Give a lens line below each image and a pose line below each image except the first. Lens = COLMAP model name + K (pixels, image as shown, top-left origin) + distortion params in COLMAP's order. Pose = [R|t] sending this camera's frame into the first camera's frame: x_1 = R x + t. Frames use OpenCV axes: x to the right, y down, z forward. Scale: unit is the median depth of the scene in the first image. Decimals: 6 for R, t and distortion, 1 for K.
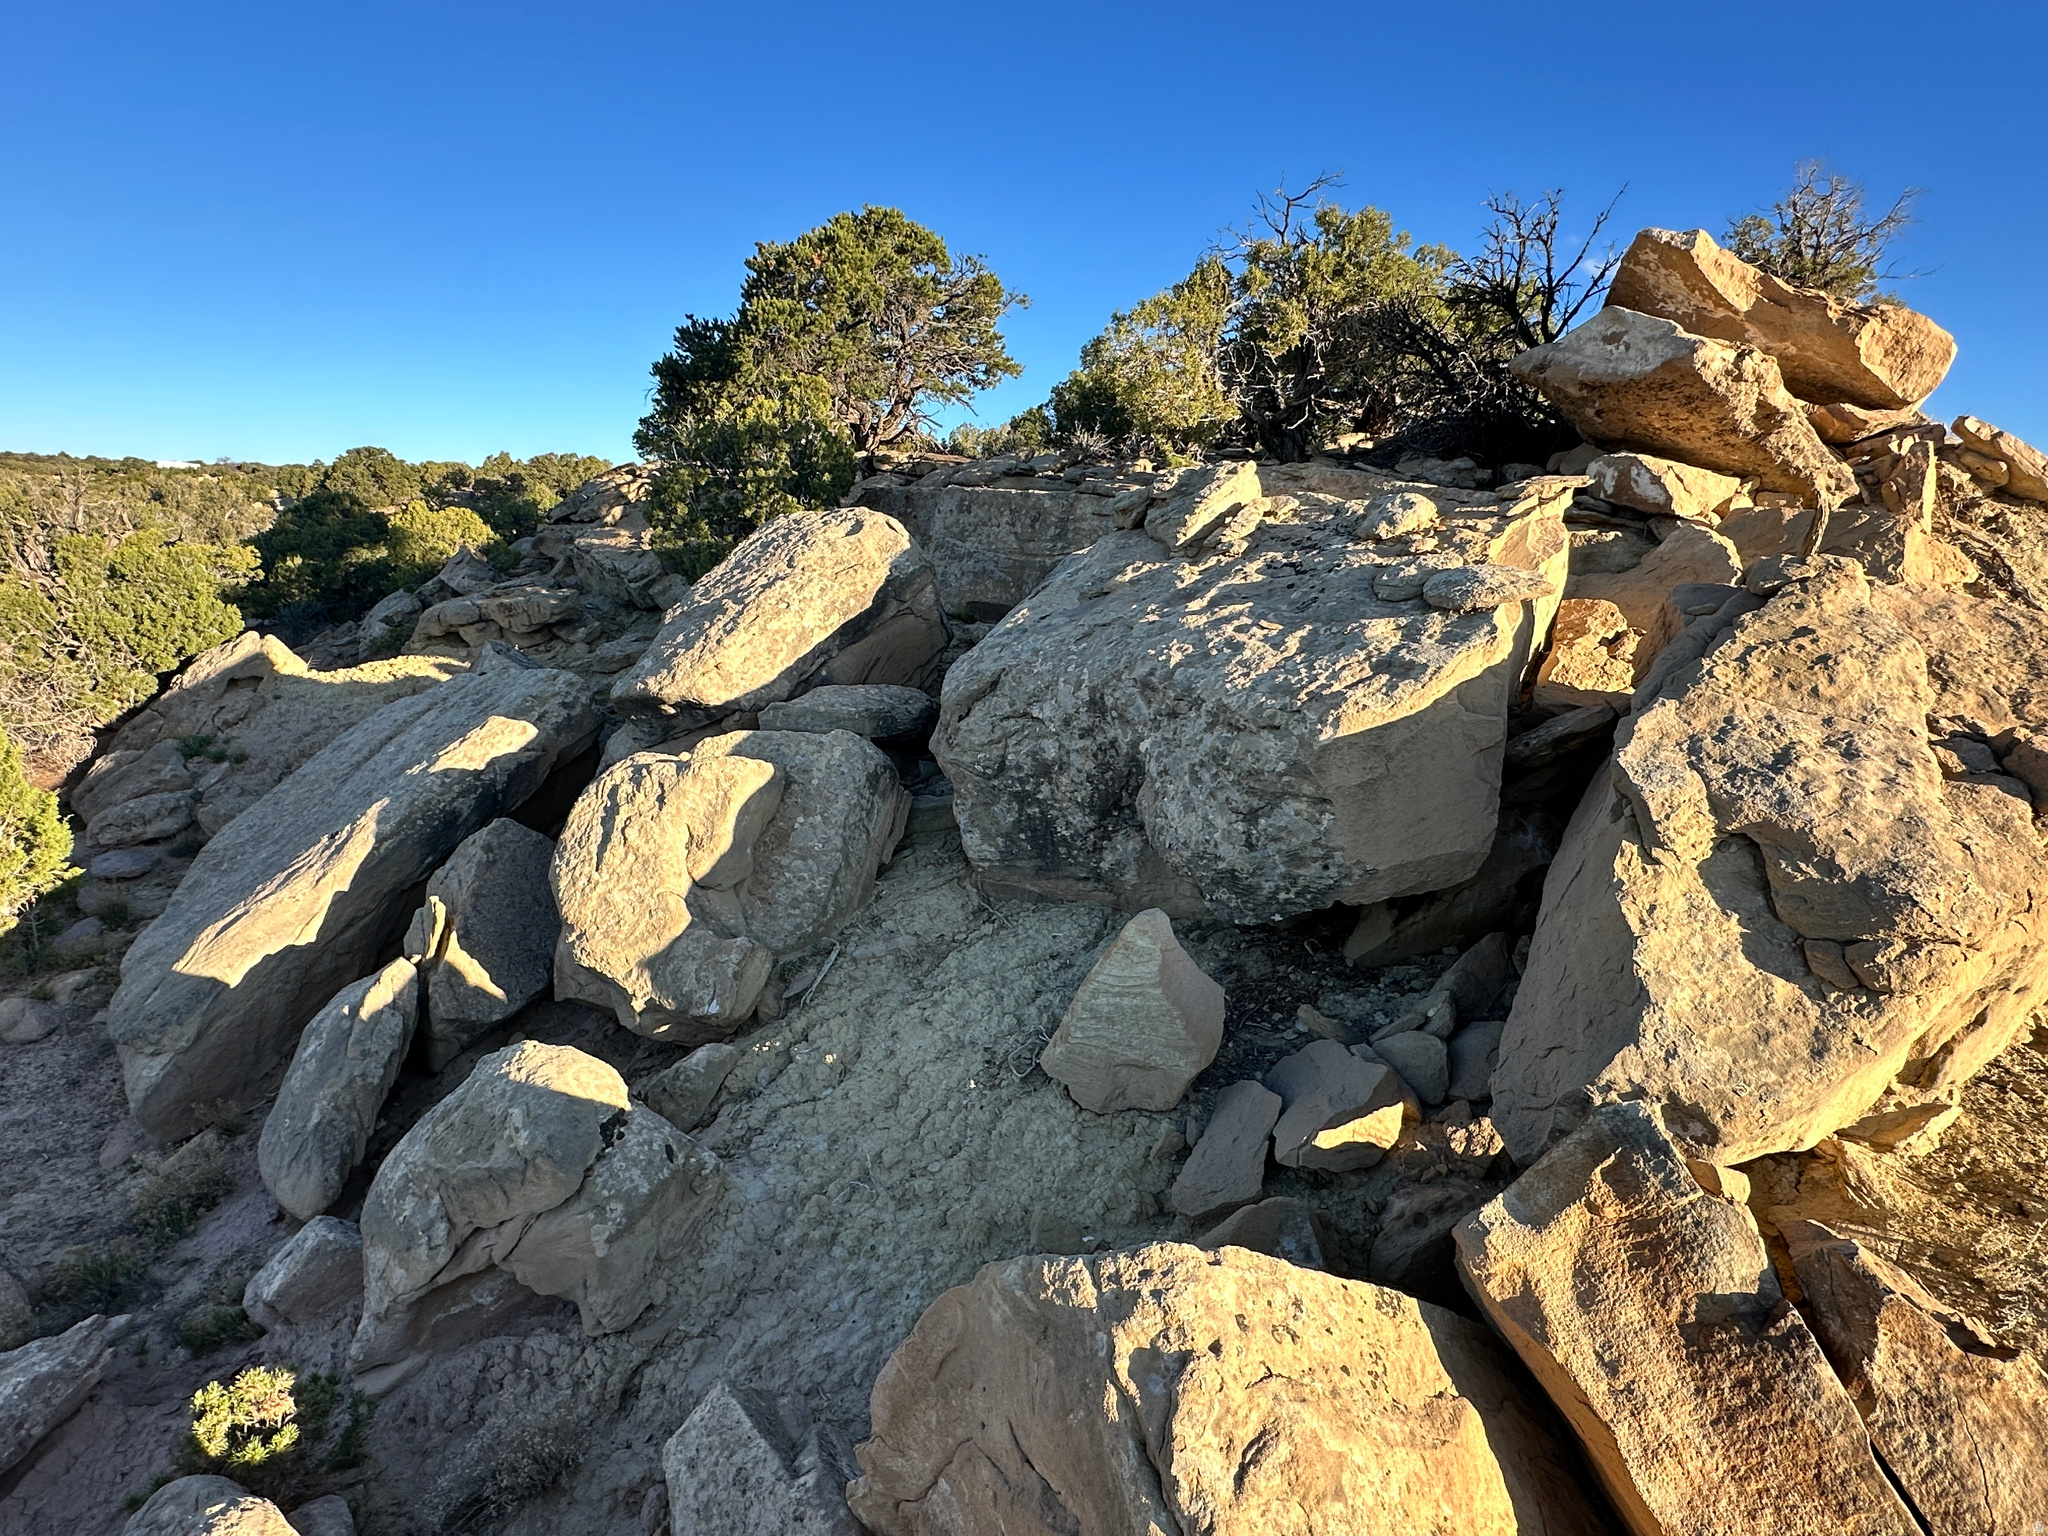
lens RADIAL K [[1089.0, 0, 1023.1], [0, 1089.0, 771.8], [0, 0, 1]] dist [-0.002632, 0.000085]
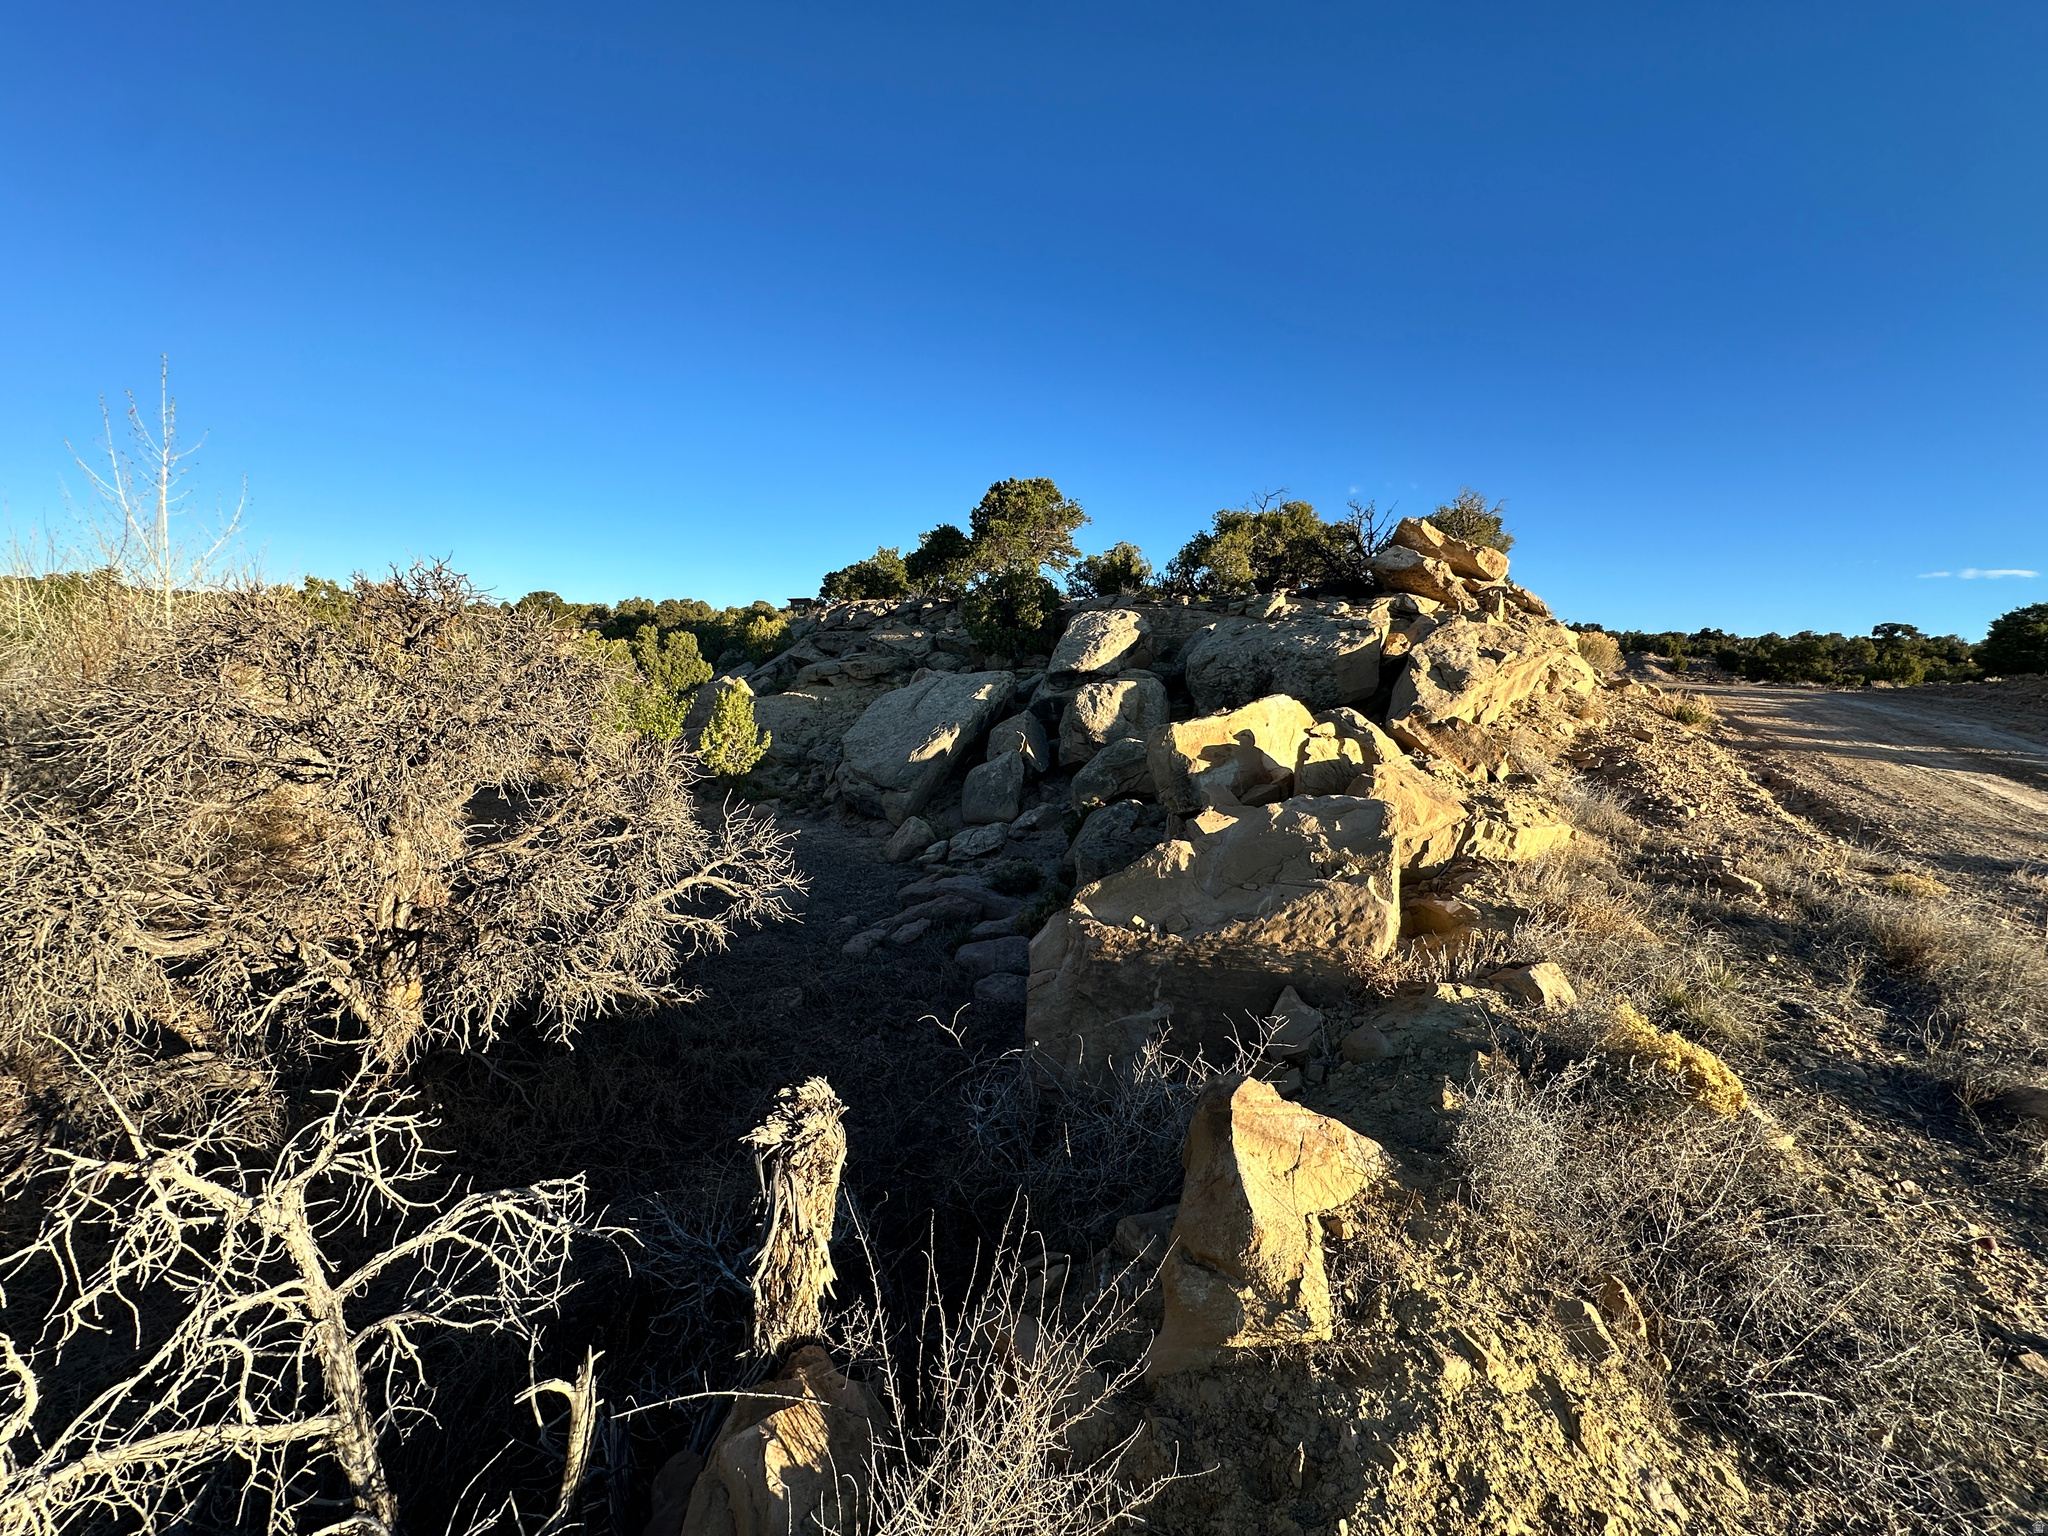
lens RADIAL K [[811.3, 0, 1024.9], [0, 811.3, 763.6], [0, 0, 1]] dist [-0.002767, 0.000456]
pose [[0.996964, 0.006640, 0.077583, -0.687344], [0.000857, 0.995361, -0.096212, 0.408441], [-0.077862, 0.095986, 0.992333, -1.144090]]
